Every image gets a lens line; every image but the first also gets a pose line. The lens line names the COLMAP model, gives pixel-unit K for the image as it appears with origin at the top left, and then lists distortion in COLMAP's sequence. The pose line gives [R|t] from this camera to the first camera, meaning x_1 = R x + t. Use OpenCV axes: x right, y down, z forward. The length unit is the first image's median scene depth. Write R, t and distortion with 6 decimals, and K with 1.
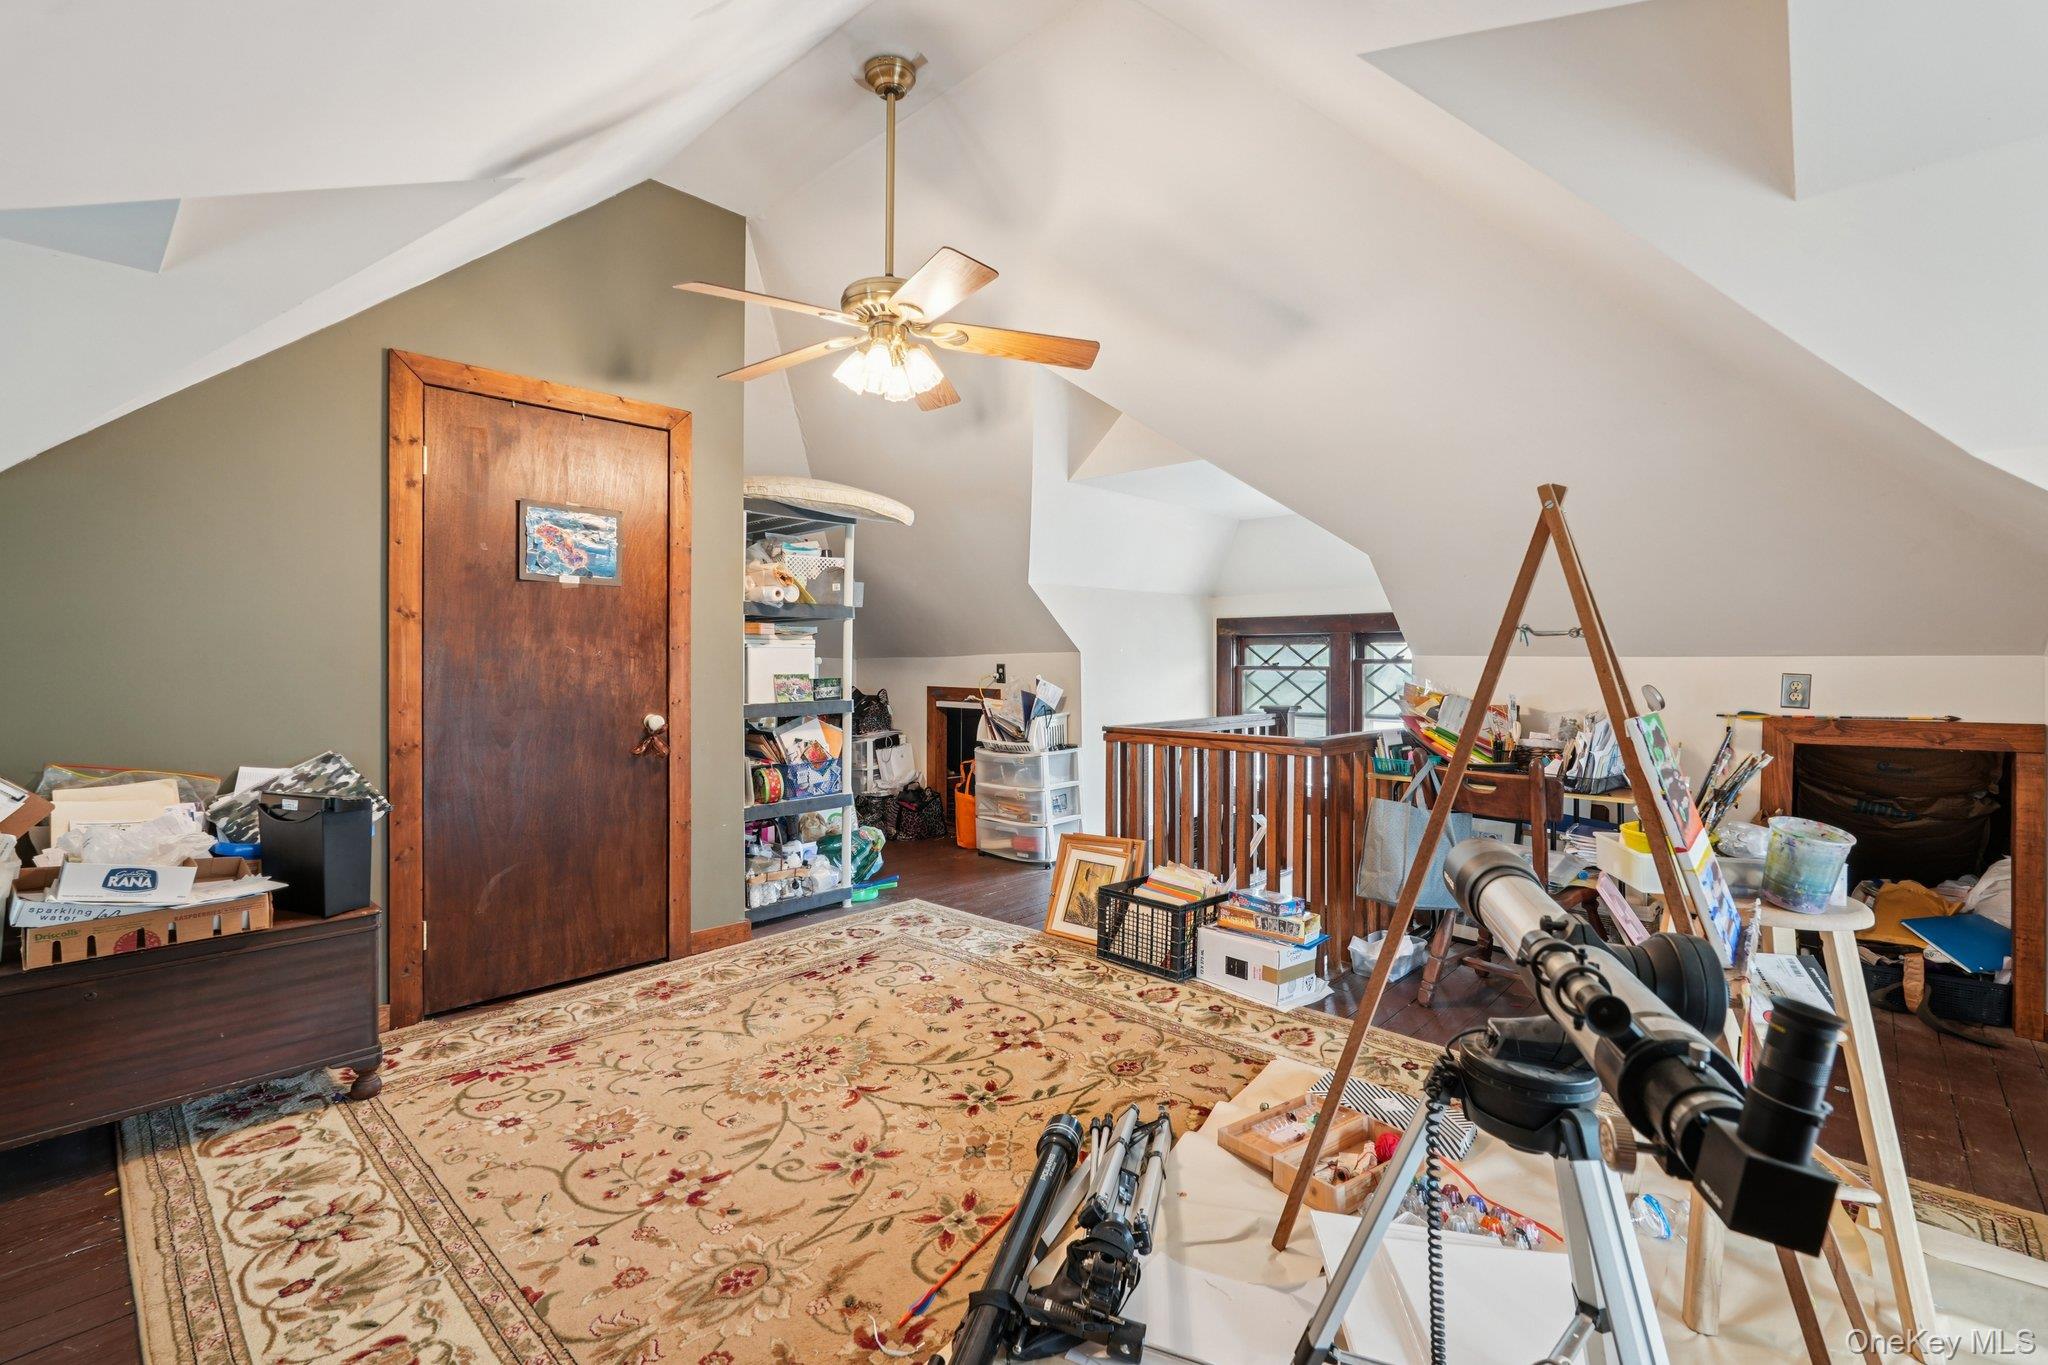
lens RADIAL K [[912.4, 0, 1023.9], [0, 912.4, 670.5], [0, 0, 1]] dist [0.000158, 0.000043]
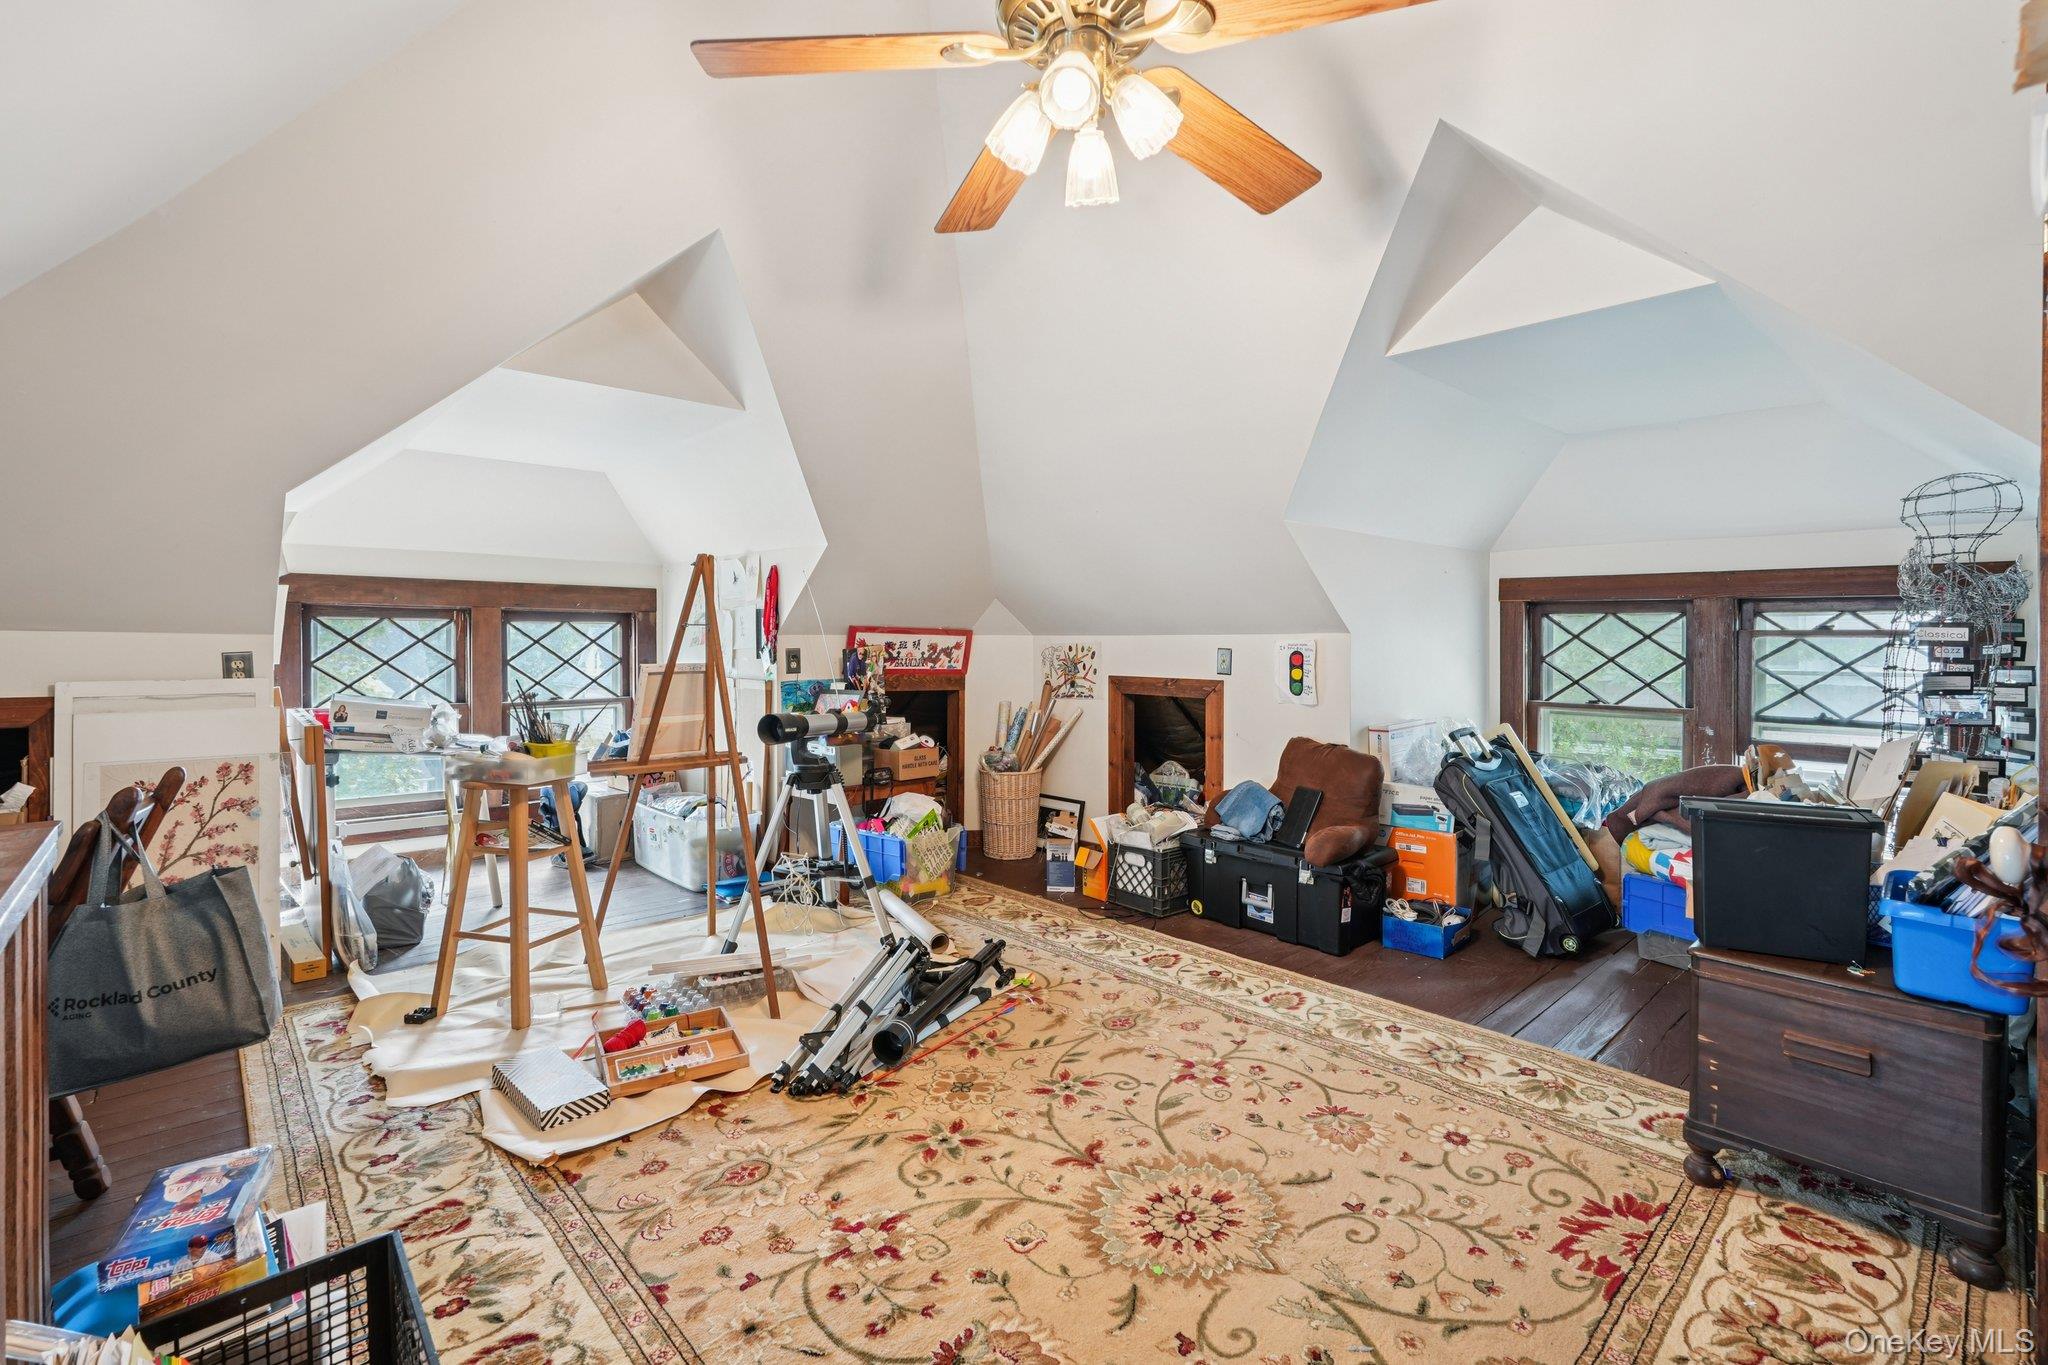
lens RADIAL K [[910.8, 0, 1026.1], [0, 910.8, 664.4], [0, 0, 1]] dist [-0.012143, 0.008084]
pose [[-0.997229, -0.005075, 0.074217, -0.184823], [-0.002933, 0.999577, 0.028941, -0.009036], [-0.074332, 0.028643, -0.996822, 1.837023]]
